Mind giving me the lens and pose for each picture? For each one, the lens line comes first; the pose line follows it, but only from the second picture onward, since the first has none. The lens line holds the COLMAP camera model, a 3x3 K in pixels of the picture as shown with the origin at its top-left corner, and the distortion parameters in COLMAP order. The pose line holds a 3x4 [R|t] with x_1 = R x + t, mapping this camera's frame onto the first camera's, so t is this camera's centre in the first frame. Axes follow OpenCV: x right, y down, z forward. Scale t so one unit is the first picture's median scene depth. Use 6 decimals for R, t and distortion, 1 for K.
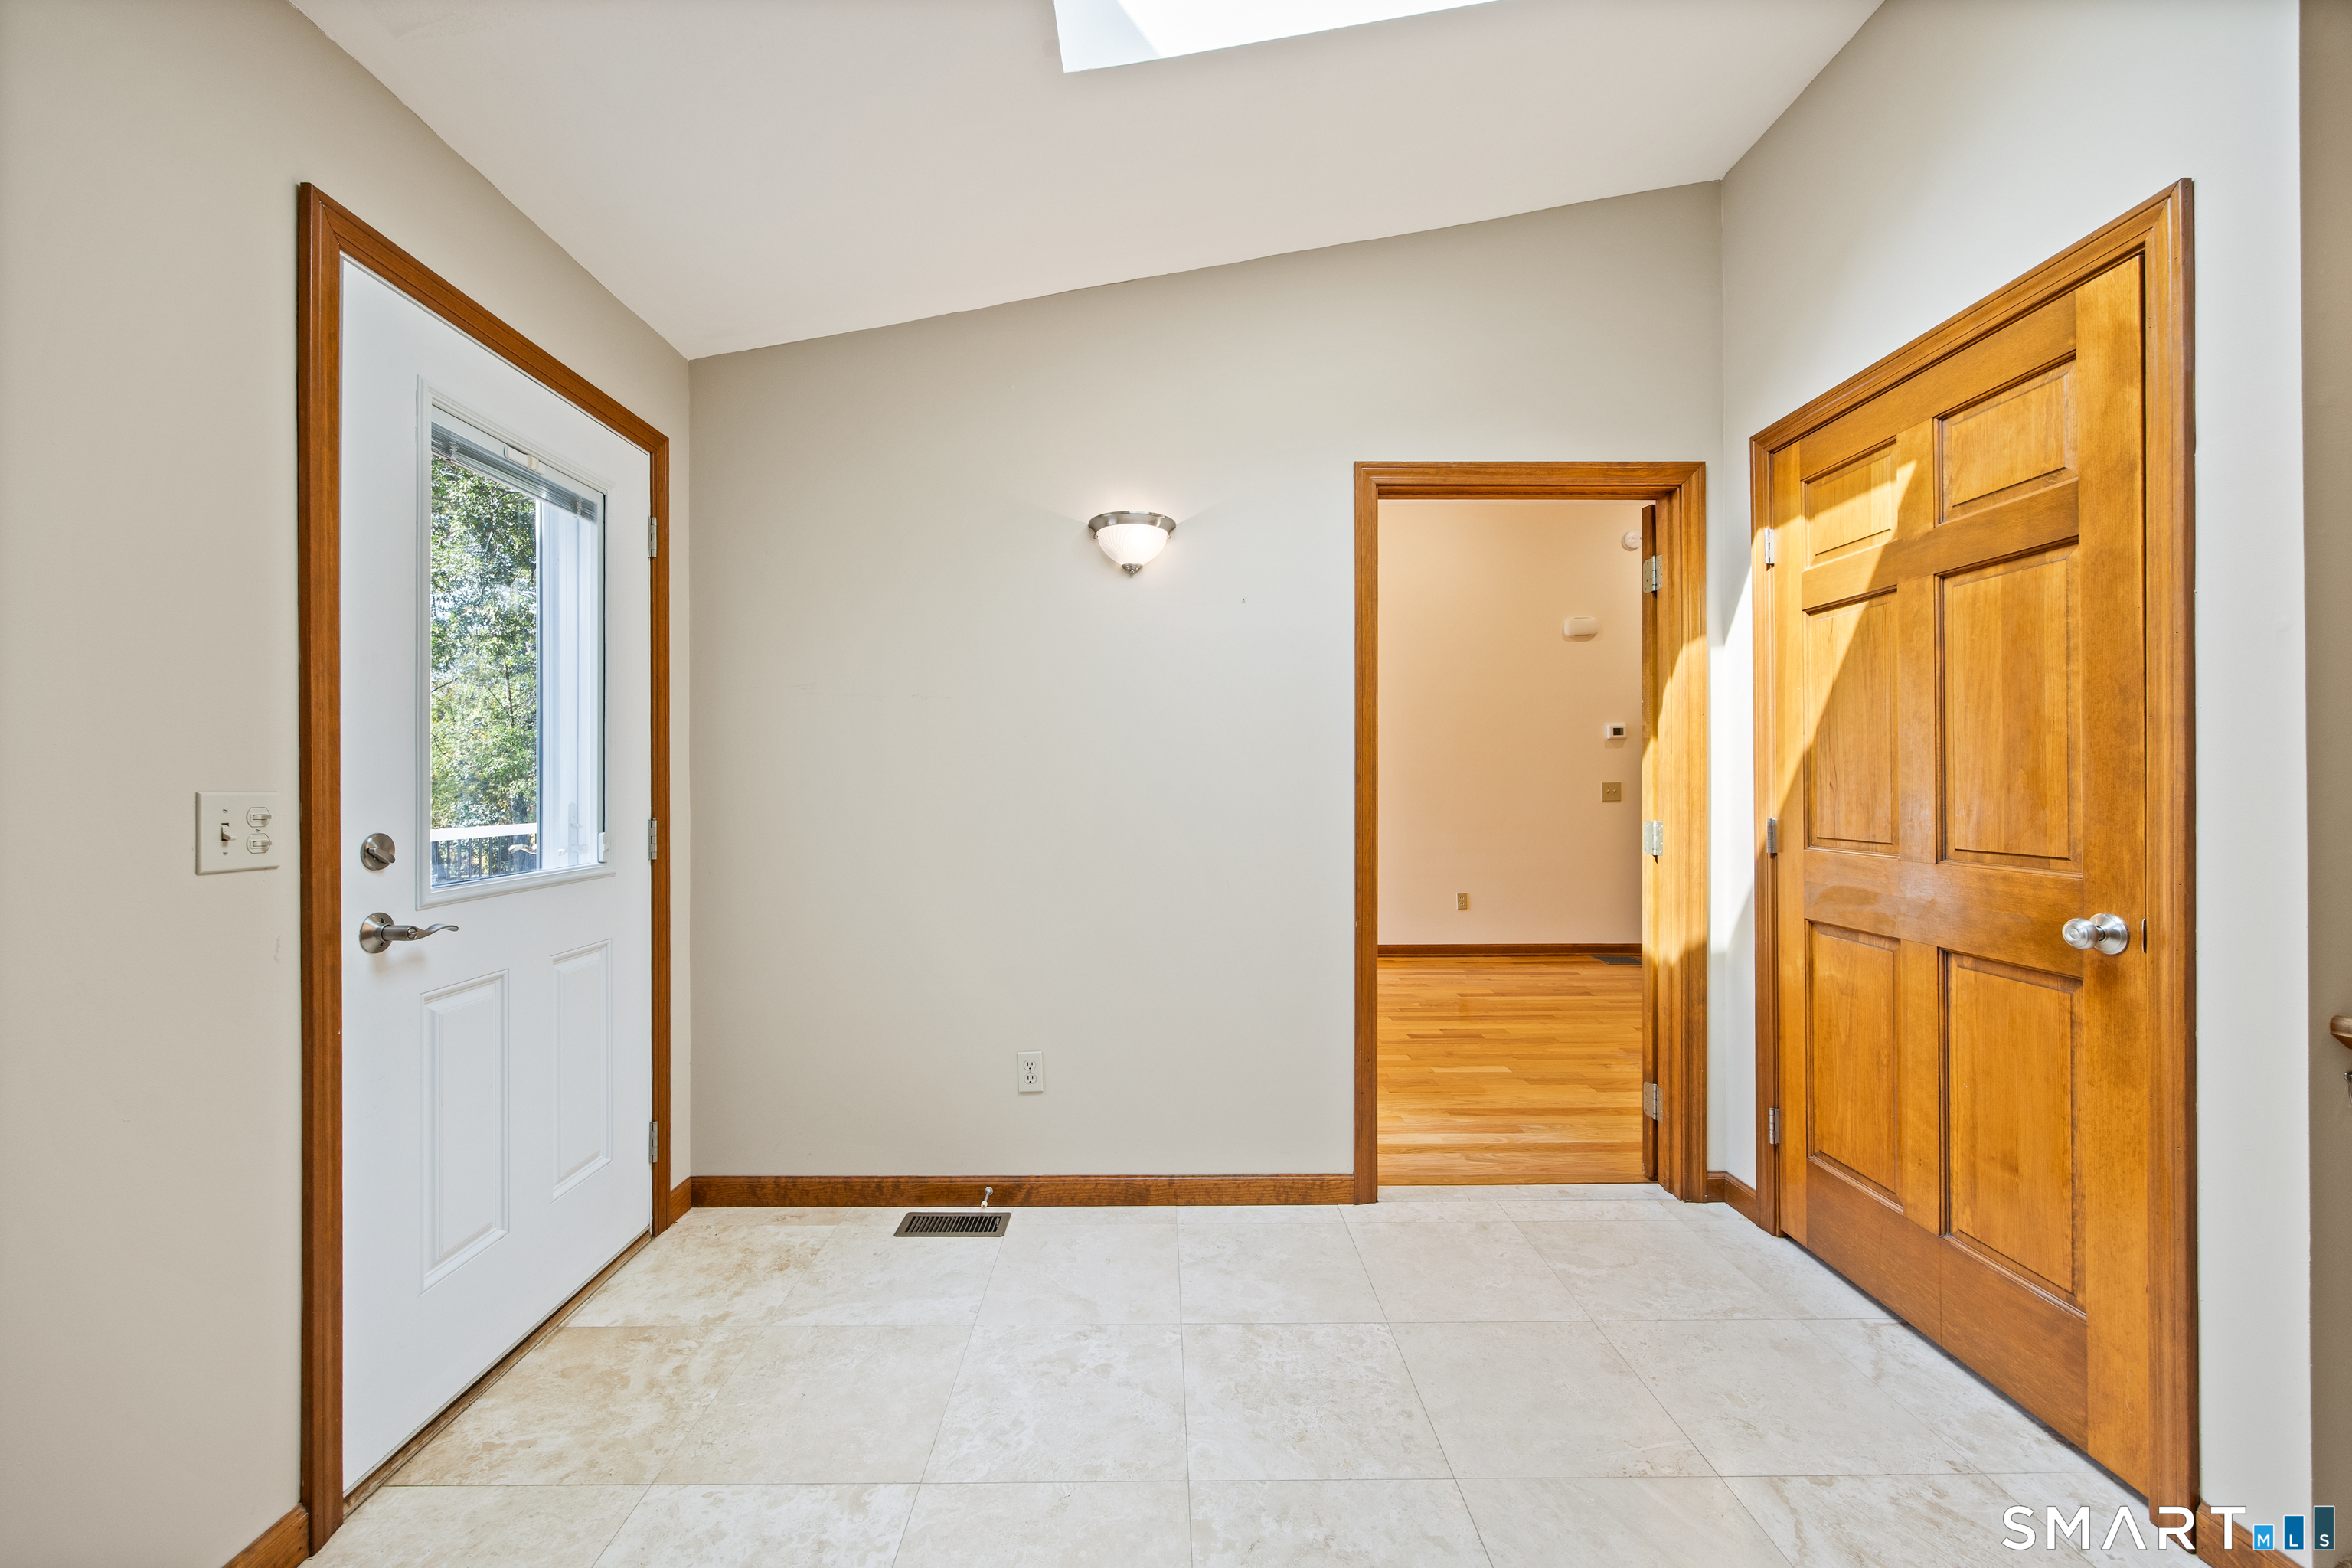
lens RADIAL K [[916.0, 0, 1169.3], [0, 916.0, 790.2], [0, 0, 1]] dist [0.003662, 0.000854]
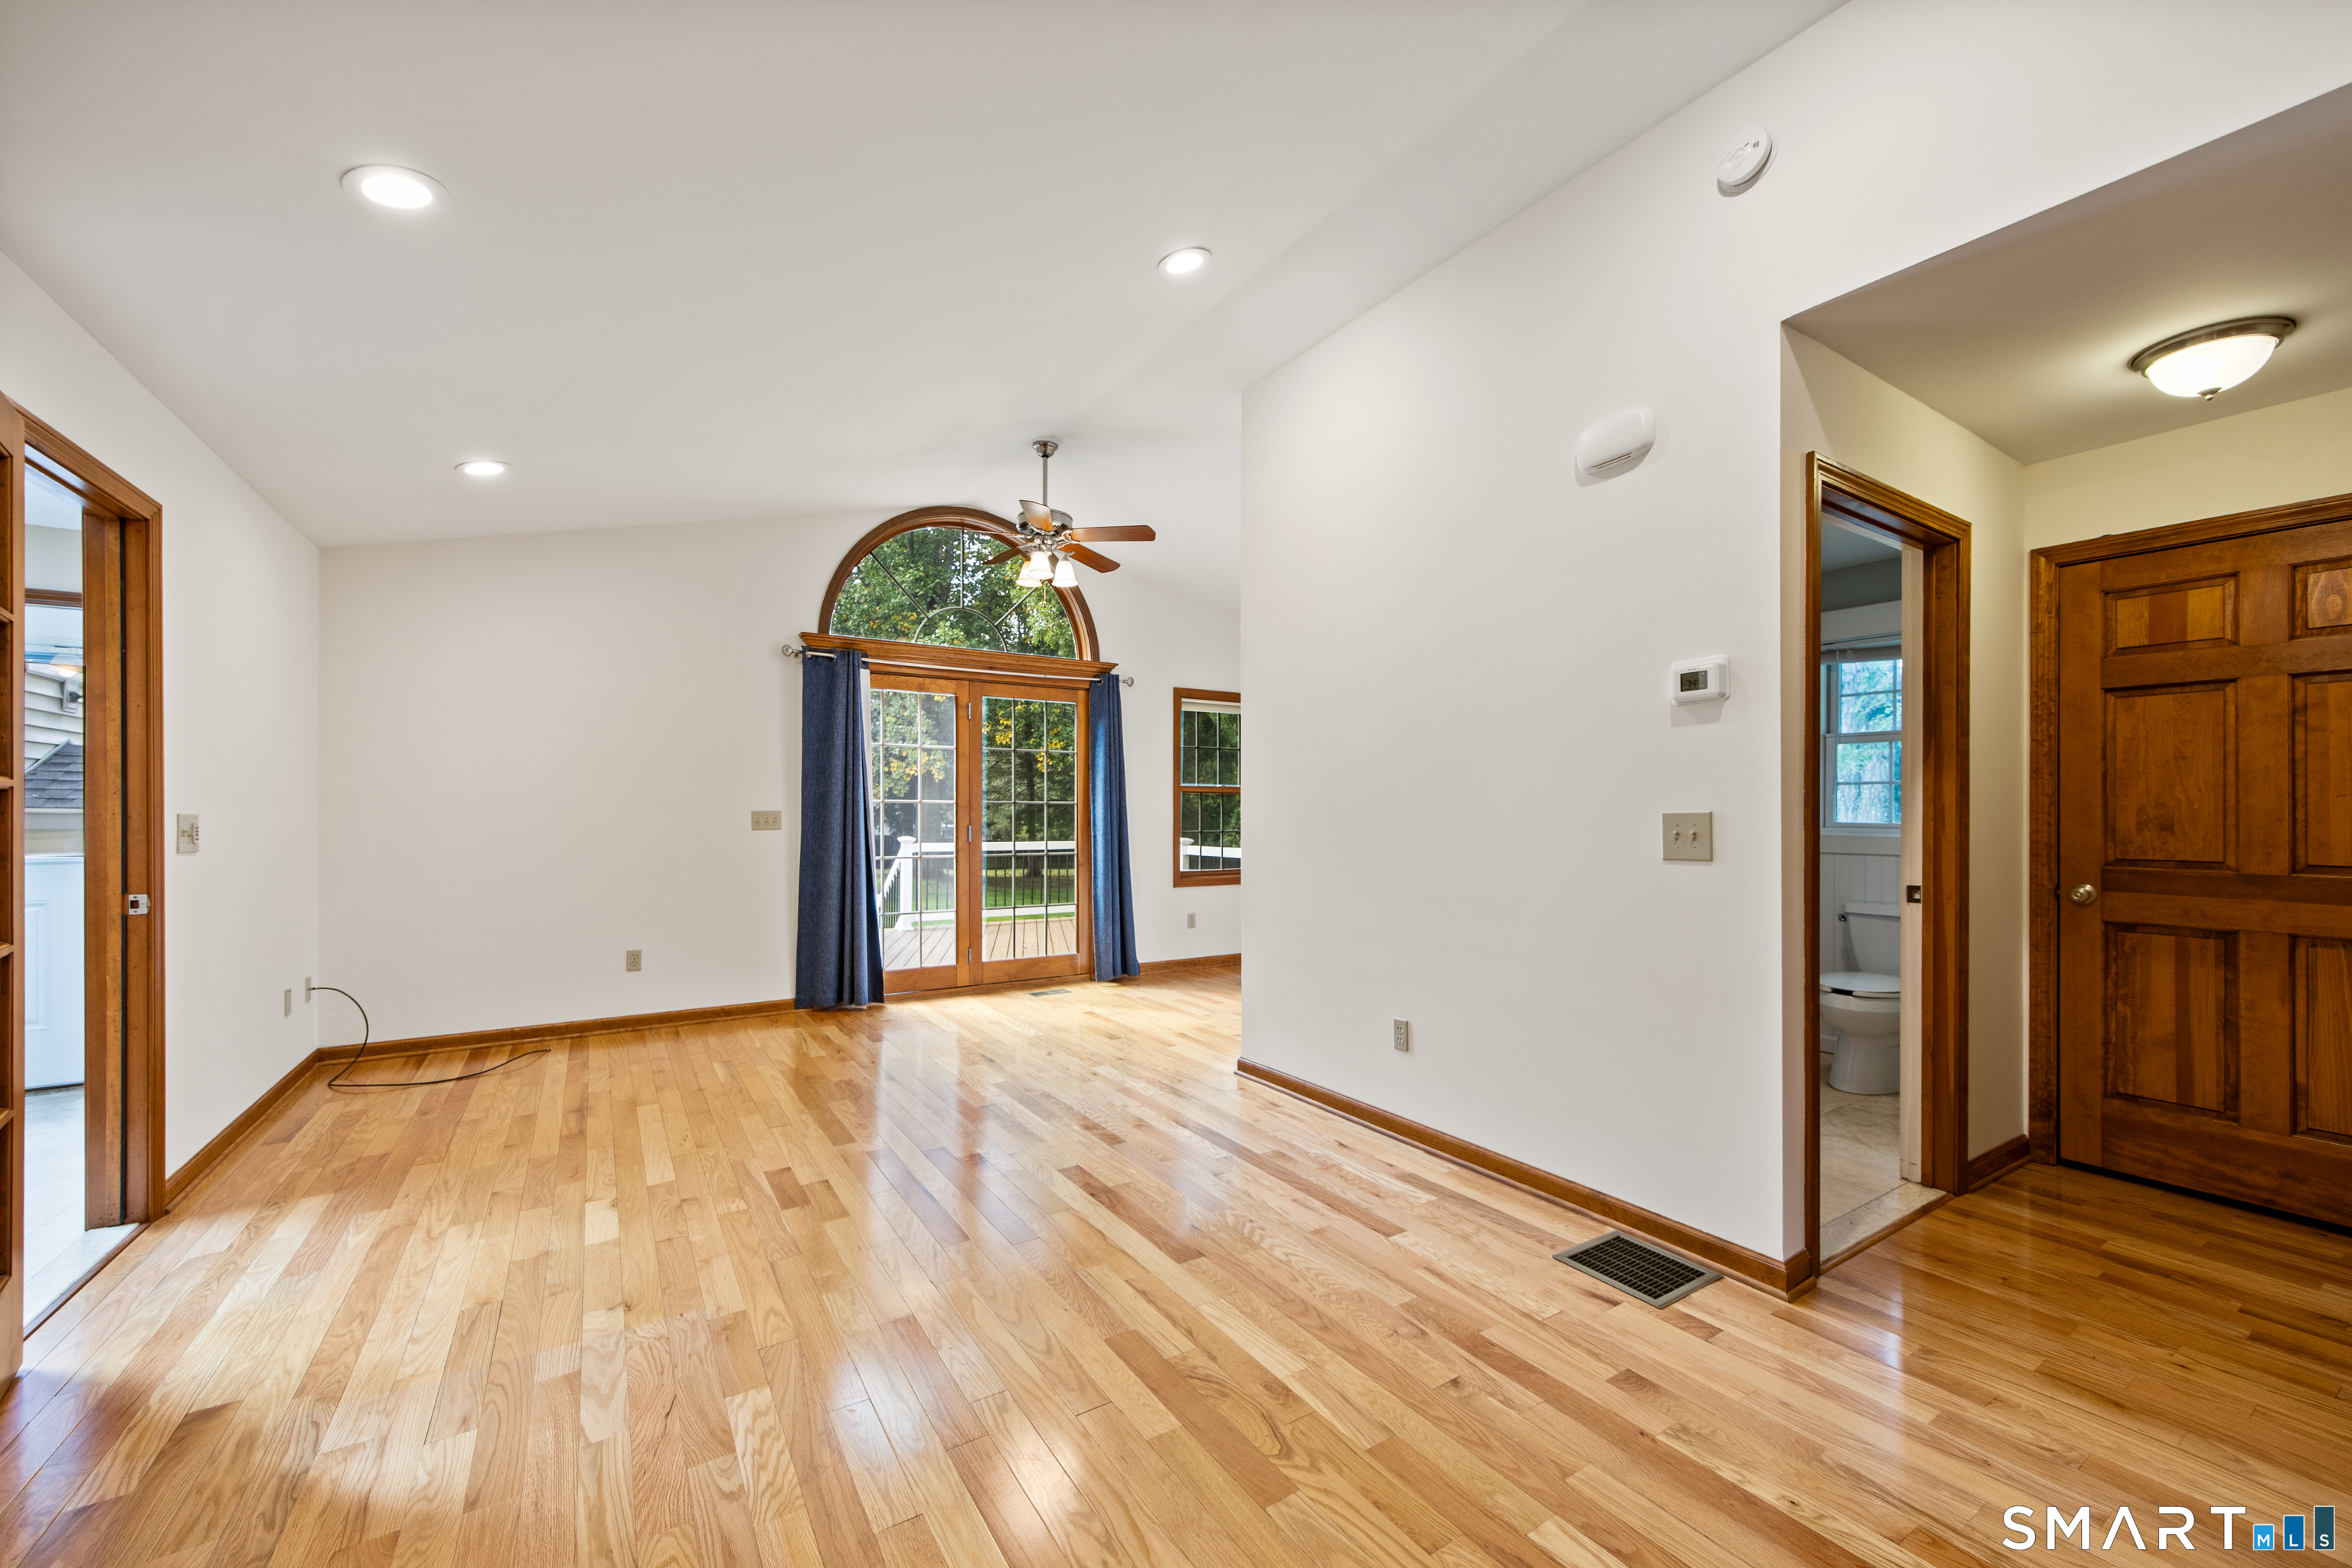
lens RADIAL K [[931.5, 0, 1187.6], [0, 931.5, 810.0], [0, 0, 1]] dist [0.006566, 0.000023]
pose [[0.510472, 0.001946, -0.859892, 2.178892], [0.008413, 0.999938, 0.007257, -0.044182], [0.859853, -0.010938, 0.510424, 1.861183]]
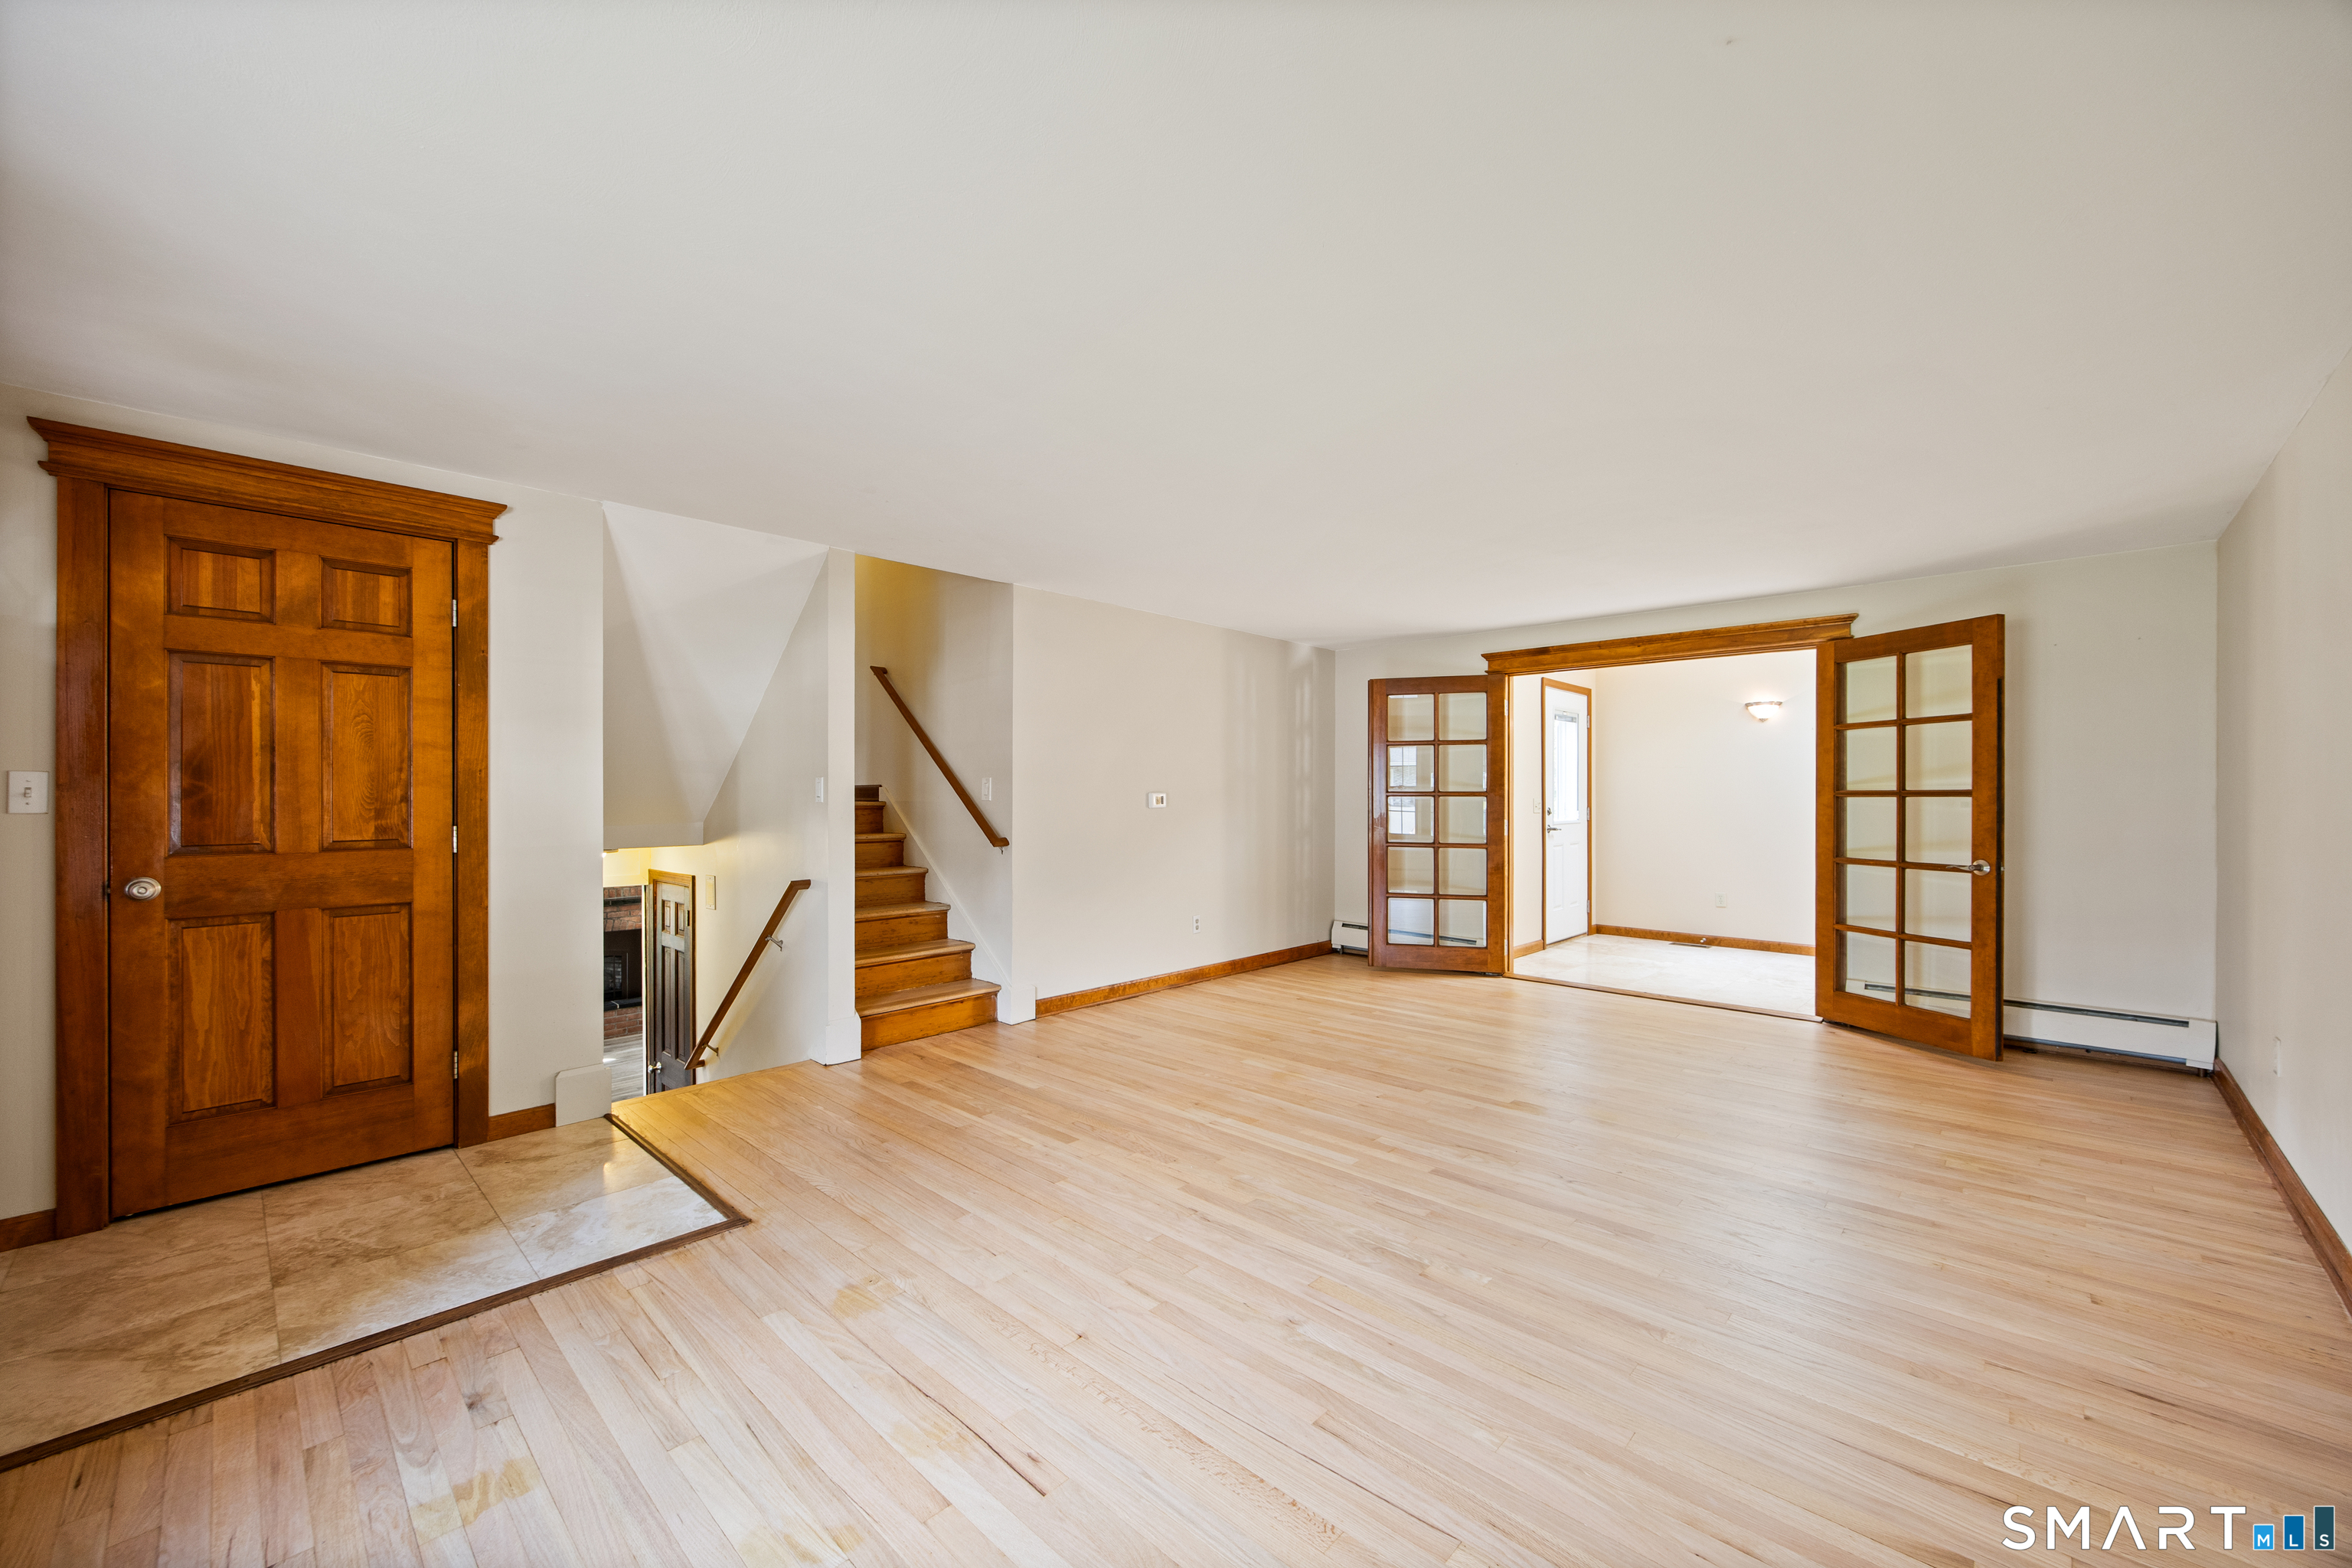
lens RADIAL K [[916.0, 0, 1176.9], [0, 916.0, 786.2], [0, 0, 1]] dist [0.003662, 0.000854]
pose [[0.700643, 0.003546, -0.713503, 0.812745], [-0.001153, 0.999992, 0.003837, -0.062661], [0.713511, -0.001865, 0.700641, -2.555348]]
